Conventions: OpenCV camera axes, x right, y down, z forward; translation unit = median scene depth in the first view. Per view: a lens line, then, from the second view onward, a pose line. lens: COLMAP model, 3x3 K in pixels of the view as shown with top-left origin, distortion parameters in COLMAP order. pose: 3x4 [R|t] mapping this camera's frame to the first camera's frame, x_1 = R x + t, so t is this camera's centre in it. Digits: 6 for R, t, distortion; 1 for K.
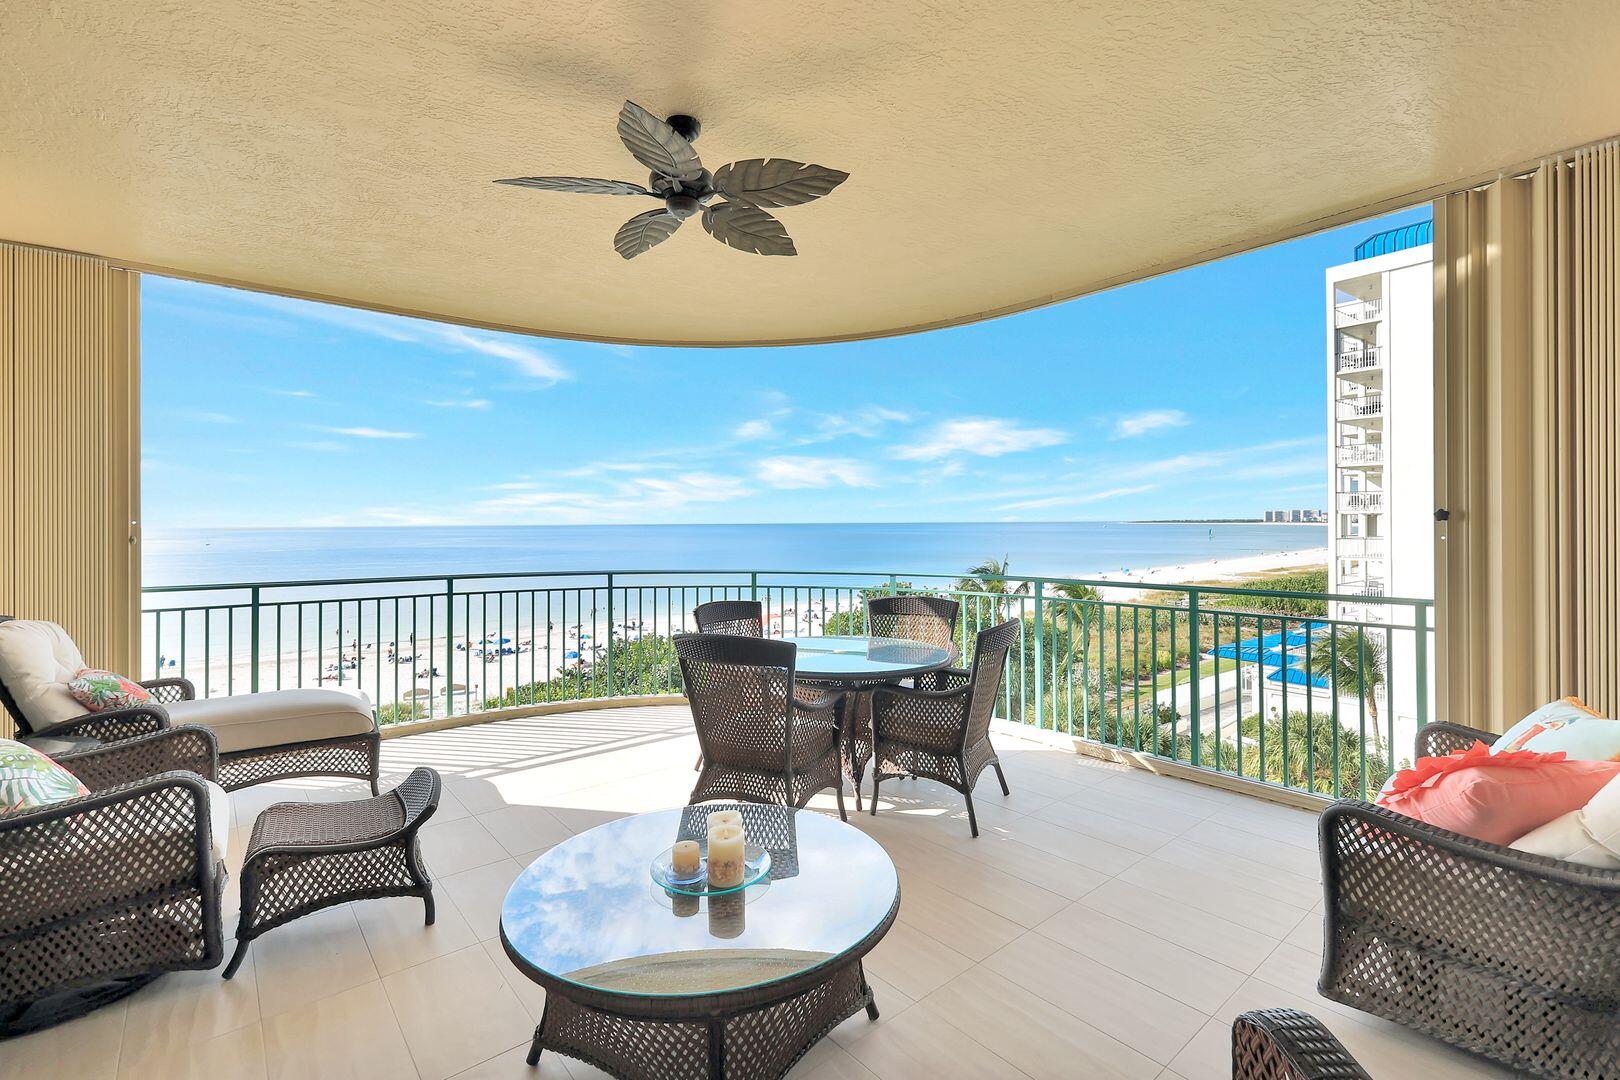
lens RADIAL K [[716.8, 0, 811.3], [0, 716.8, 529.8], [0, 0, 1]] dist [0.006705, 0.000218]
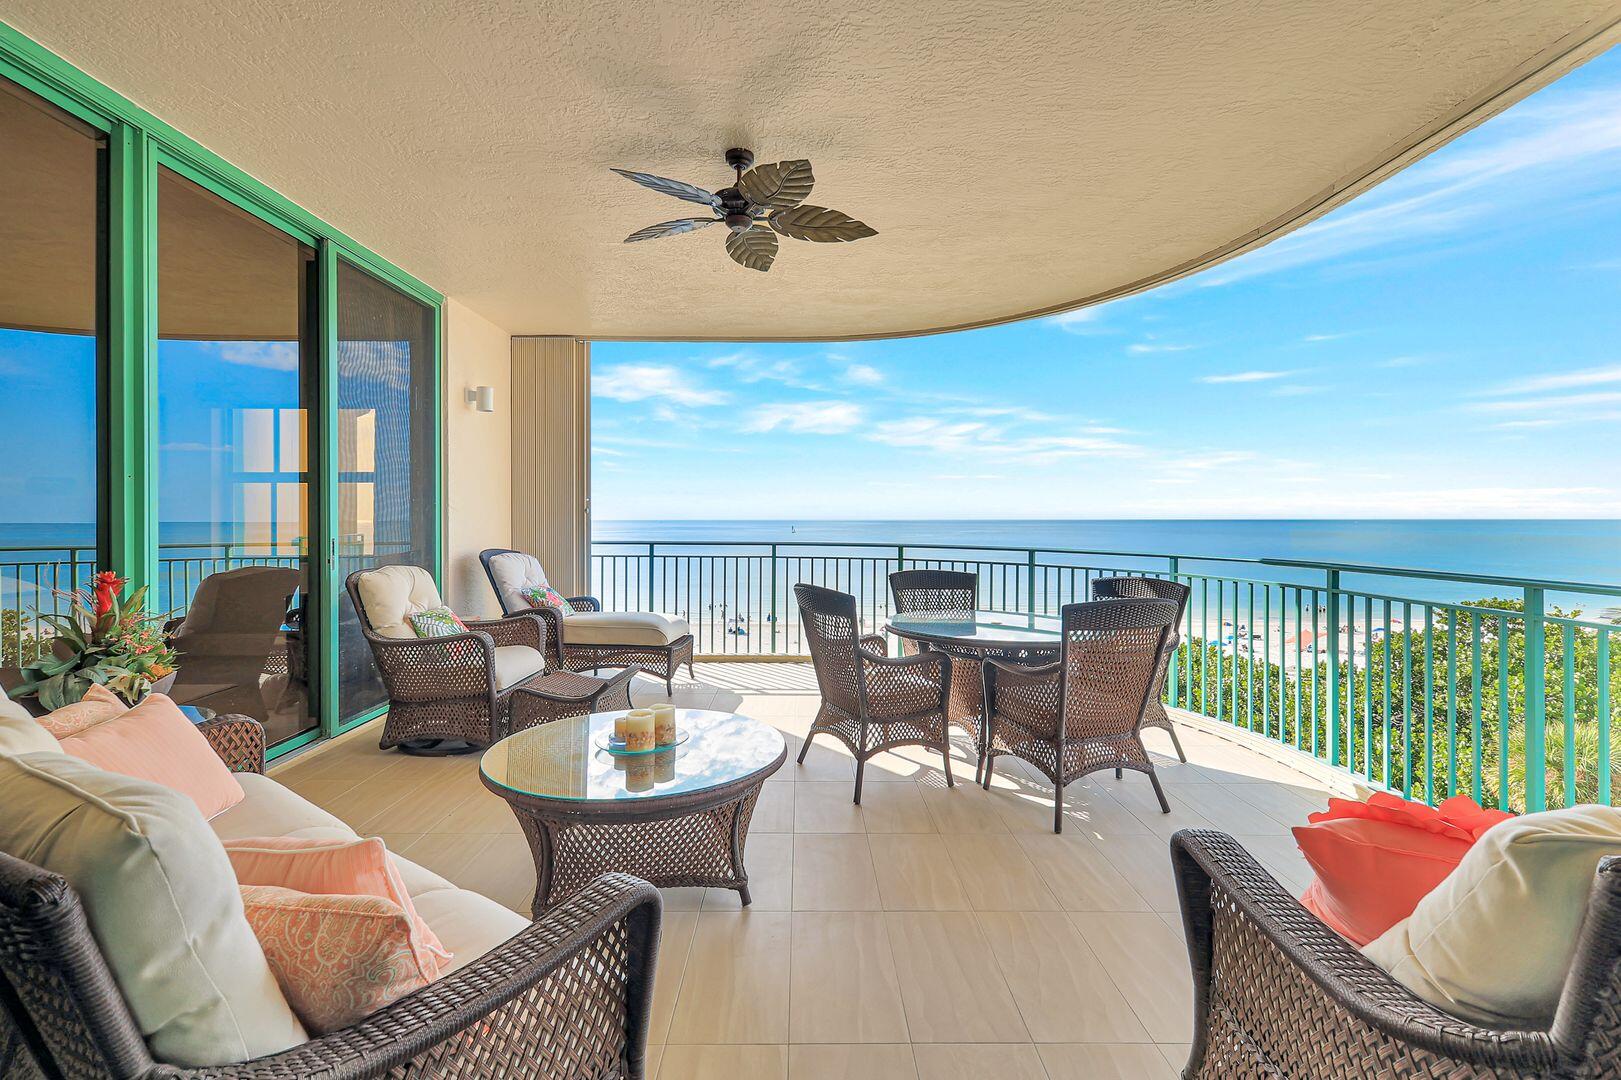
lens RADIAL K [[701.9, 0, 816.1], [0, 701.9, 524.9], [0, 0, 1]] dist [0.001167, -0.000120]
pose [[0.784257, 0.011081, -0.620337, 0.440326], [-0.008771, 0.999939, 0.006774, 0.032637], [0.620374, 0.000128, 0.784306, 0.102381]]
